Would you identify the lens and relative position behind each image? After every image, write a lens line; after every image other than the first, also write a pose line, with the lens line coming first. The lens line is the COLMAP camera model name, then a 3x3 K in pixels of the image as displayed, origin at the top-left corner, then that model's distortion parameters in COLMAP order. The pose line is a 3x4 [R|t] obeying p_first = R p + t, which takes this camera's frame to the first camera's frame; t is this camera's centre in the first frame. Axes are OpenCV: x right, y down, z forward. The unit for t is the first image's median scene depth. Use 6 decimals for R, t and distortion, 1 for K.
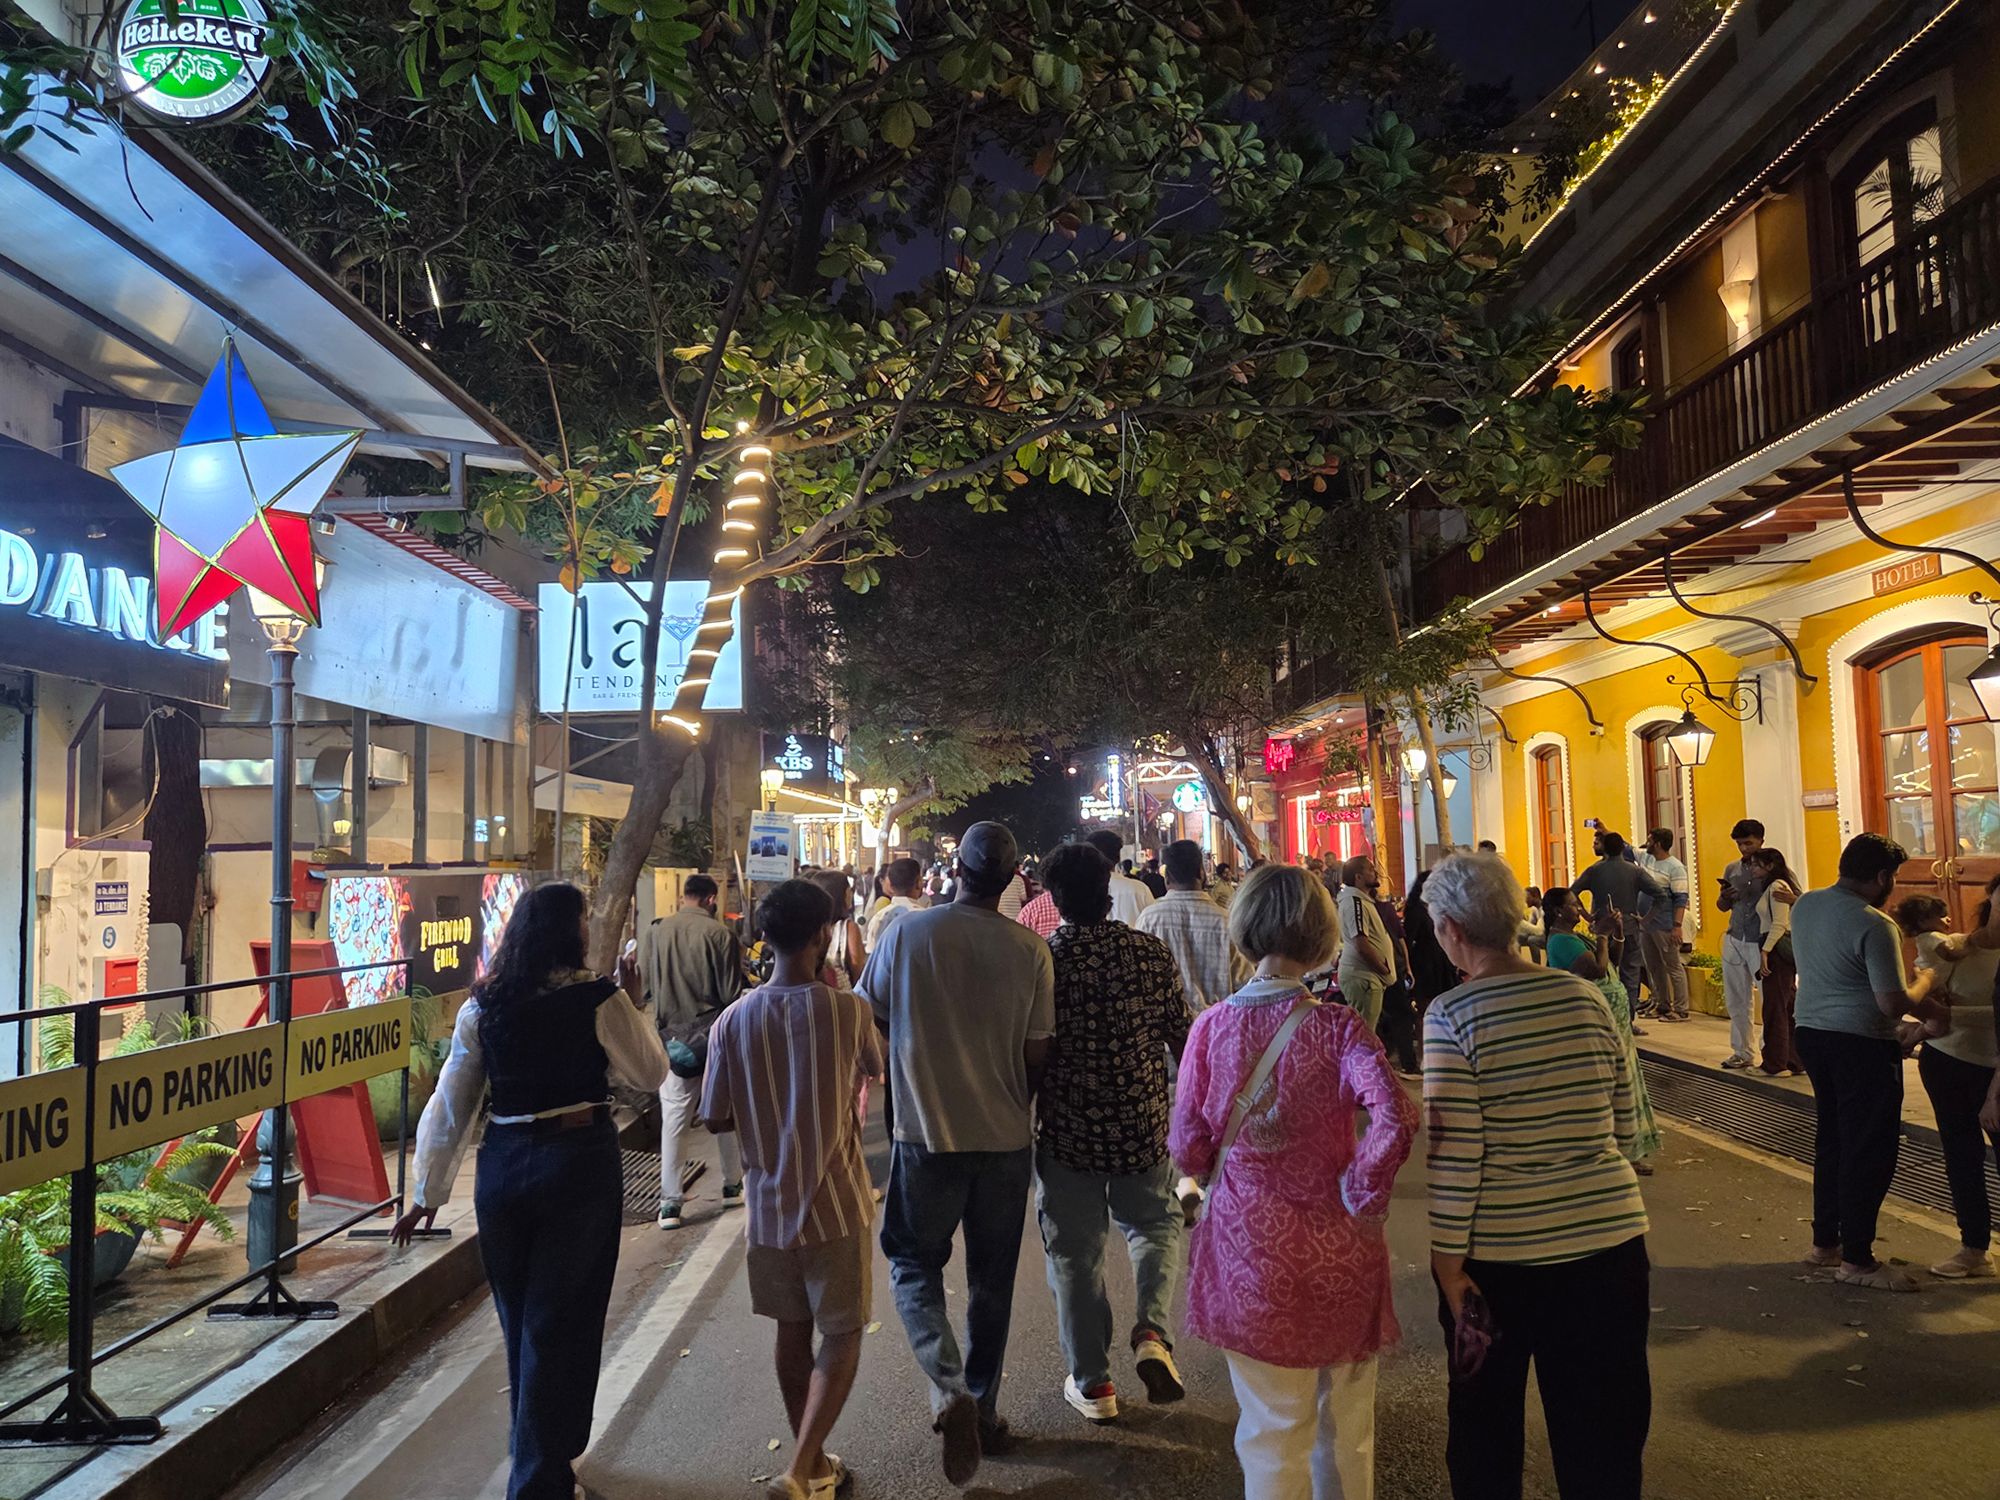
lens RADIAL K [[1367.7, 0, 1000.0], [0, 1367.7, 750.0], [0, 0, 1]] dist [0.025723, 0.001614]
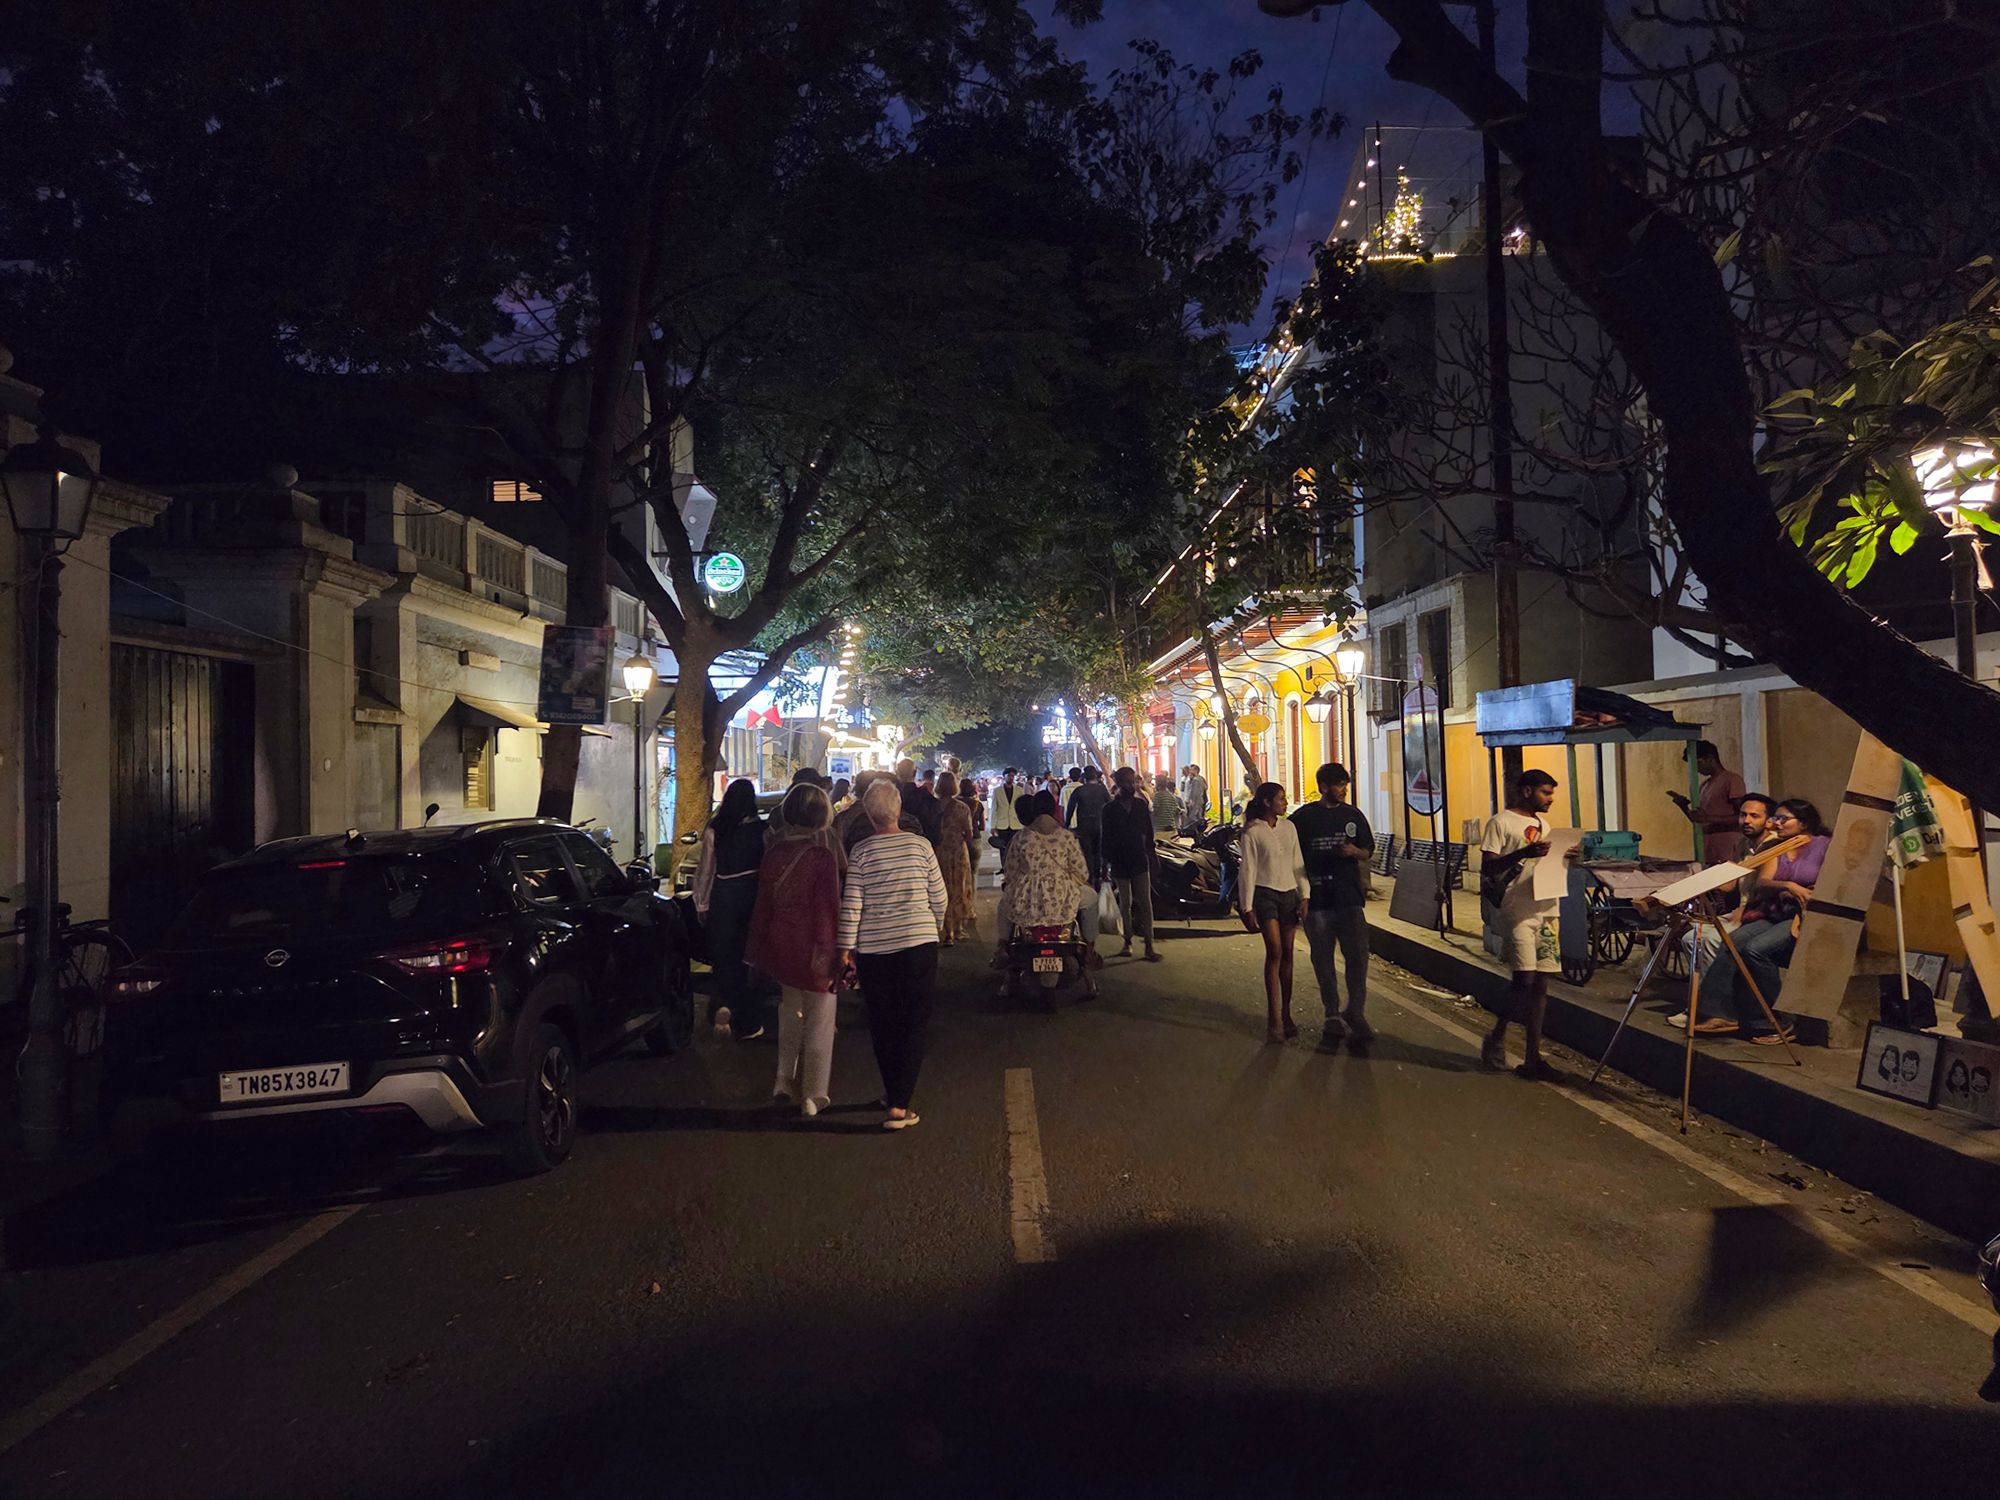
lens RADIAL K [[1367.7, 0, 1000.0], [0, 1367.7, 750.0], [0, 0, 1]] dist [0.025723, 0.001614]
pose [[0.999976, -0.006989, 0.000237, 0.077198], [0.006962, 0.998158, 0.060268, -0.088671], [-0.000658, -0.060265, 0.998182, -1.184533]]
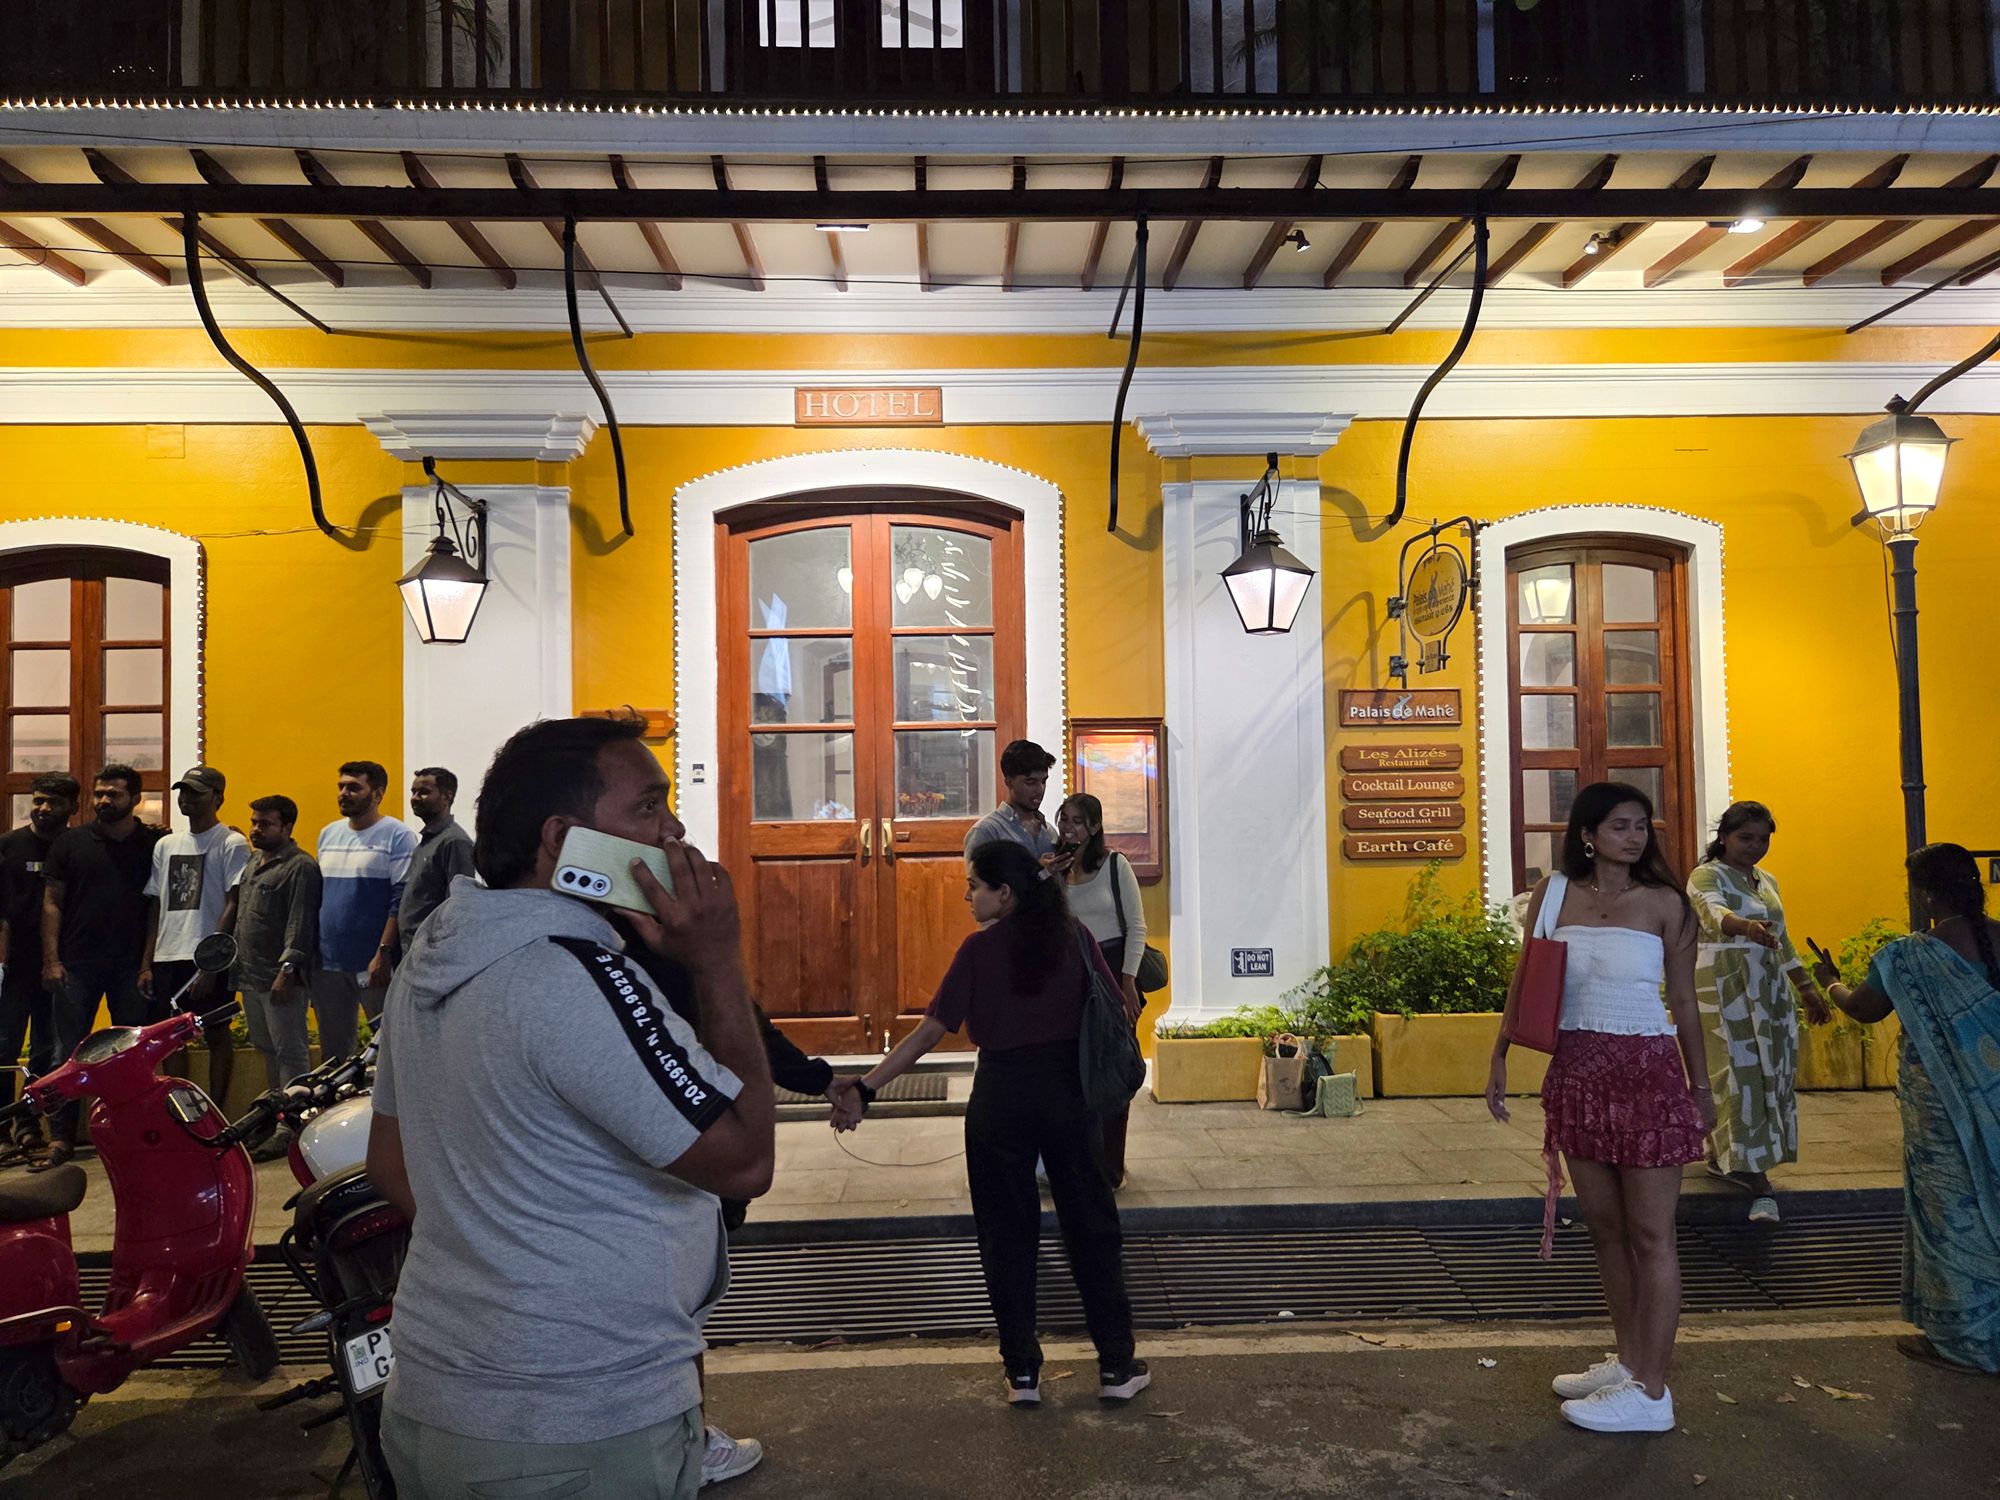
lens RADIAL K [[1367.7, 0, 1000.0], [0, 1367.7, 750.0], [0, 0, 1]] dist [0.025723, 0.001614]
pose [[-0.046198, 0.053919, 0.997476, -0.013230], [-0.064338, 0.996308, -0.056836, 0.068191], [-0.996858, -0.066801, -0.042559, 0.850777]]
